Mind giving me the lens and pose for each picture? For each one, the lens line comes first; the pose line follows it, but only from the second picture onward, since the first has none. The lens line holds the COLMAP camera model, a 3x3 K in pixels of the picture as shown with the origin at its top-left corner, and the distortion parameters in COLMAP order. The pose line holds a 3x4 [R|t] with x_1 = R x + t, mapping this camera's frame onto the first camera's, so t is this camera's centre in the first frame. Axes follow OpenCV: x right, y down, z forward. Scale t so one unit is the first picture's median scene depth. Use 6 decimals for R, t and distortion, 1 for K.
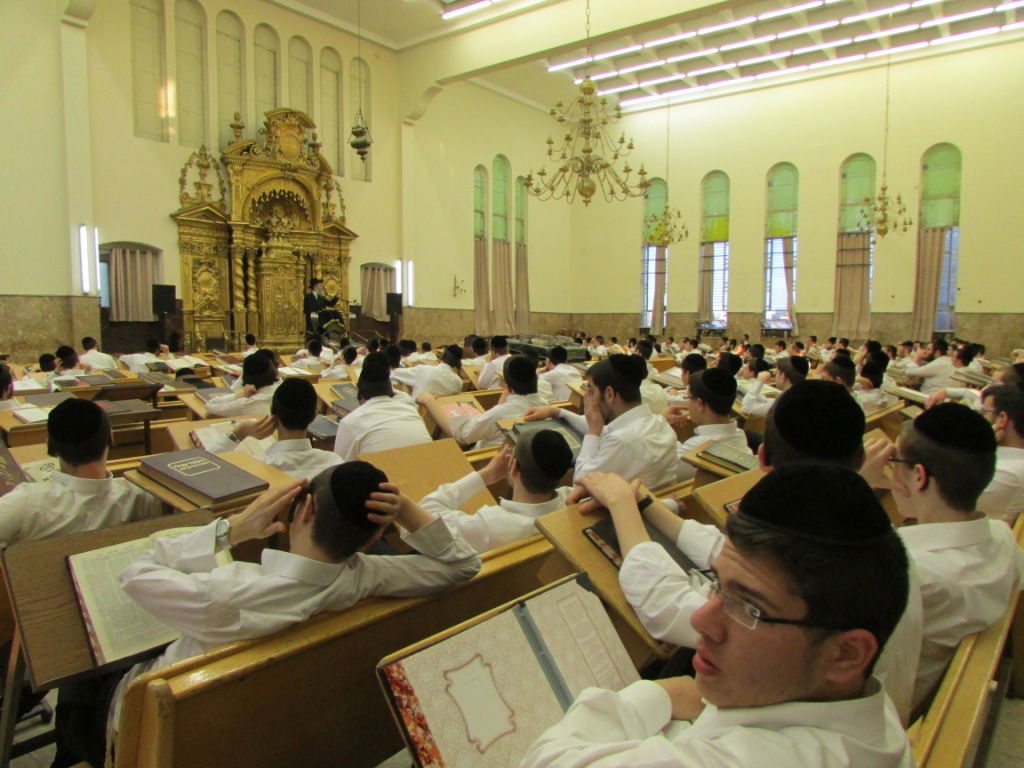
lens RADIAL K [[726.9, 0, 517.1], [0, 726.9, 384.2], [0, 0, 1]] dist [-0.024034, 0.009026]
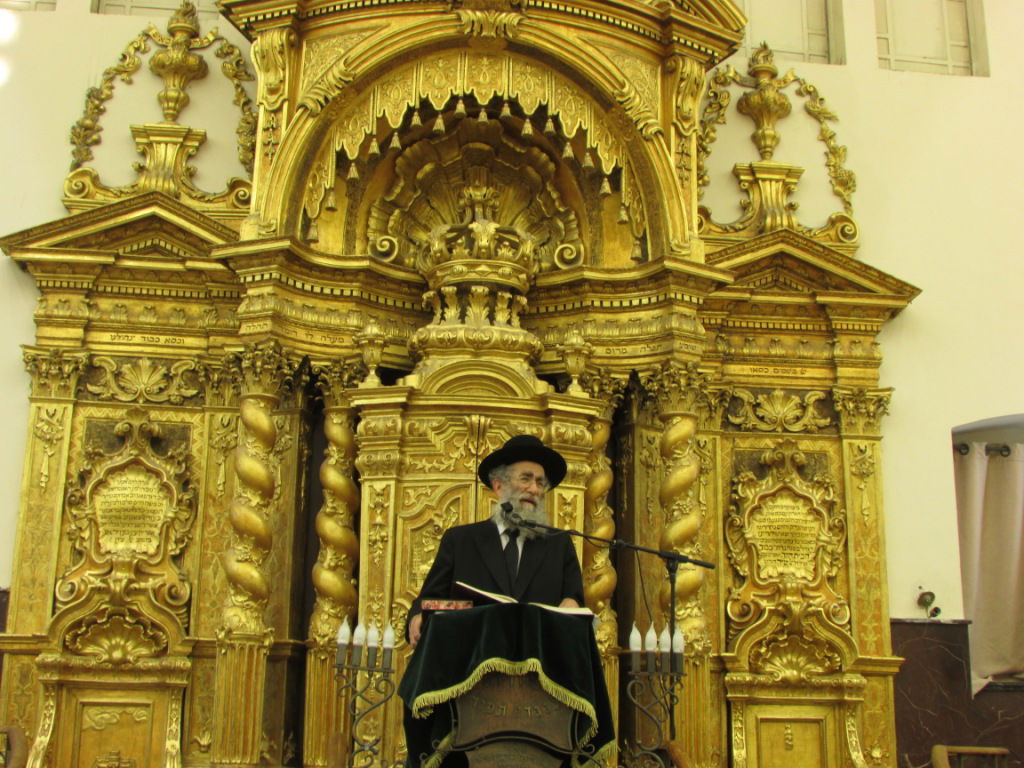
lens RADIAL K [[1363.1, 0, 506.2], [0, 1363.1, 375.1], [0, 0, 1]] dist [-0.105708, 0.000000]
pose [[0.693986, -0.187207, -0.695224, -0.039837], [-0.074111, 0.941902, -0.327610, -0.051482], [0.716164, 0.278881, 0.639792, 0.800552]]
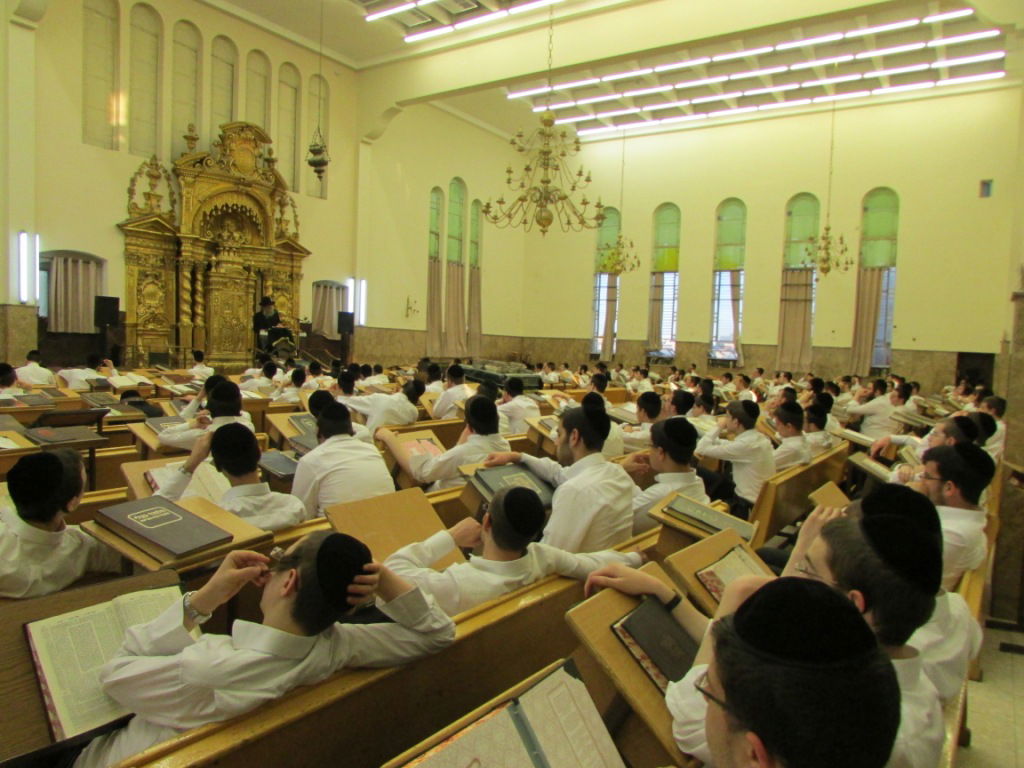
lens RADIAL K [[726.9, 0, 516.2], [0, 726.9, 383.4], [0, 0, 1]] dist [-0.024034, 0.009026]
pose [[0.997138, 0.029200, 0.069732, -0.005133], [-0.027258, 0.999218, -0.028639, -0.007339], [-0.070513, 0.026656, 0.997155, -0.000789]]
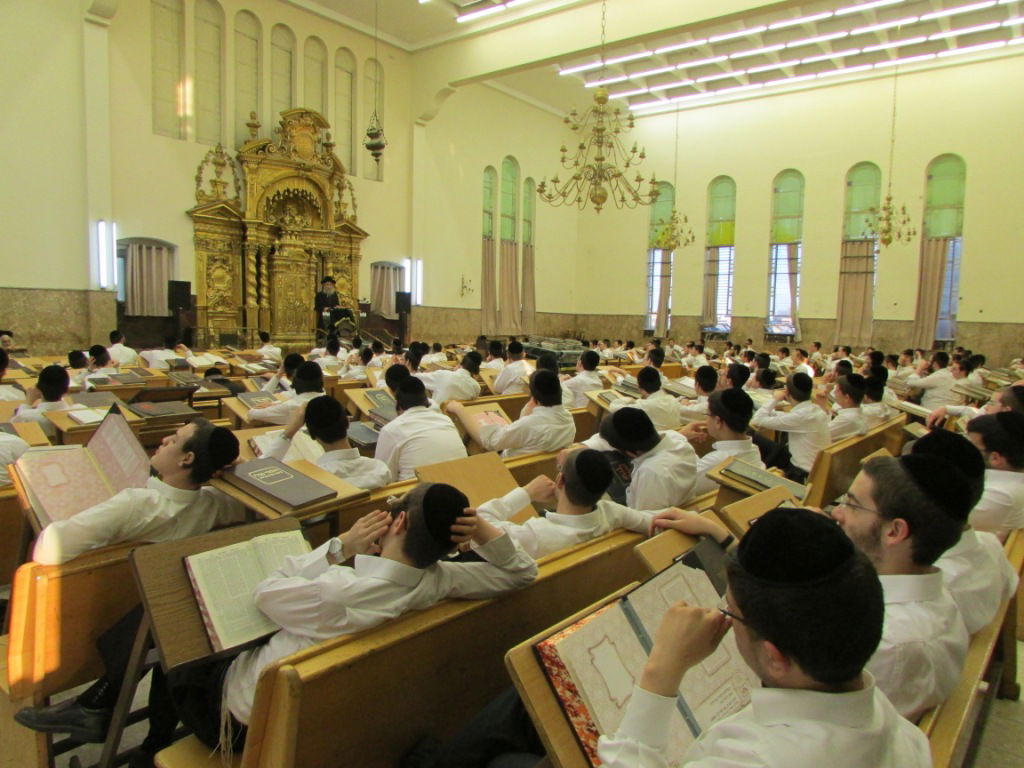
lens RADIAL K [[726.9, 0, 518.0], [0, 726.9, 382.8], [0, 0, 1]] dist [-0.024034, 0.009026]
pose [[0.999807, 0.019600, 0.001040, -0.009948], [-0.019602, 0.999804, 0.002630, -0.005593], [-0.000988, -0.002650, 0.999996, -0.015917]]
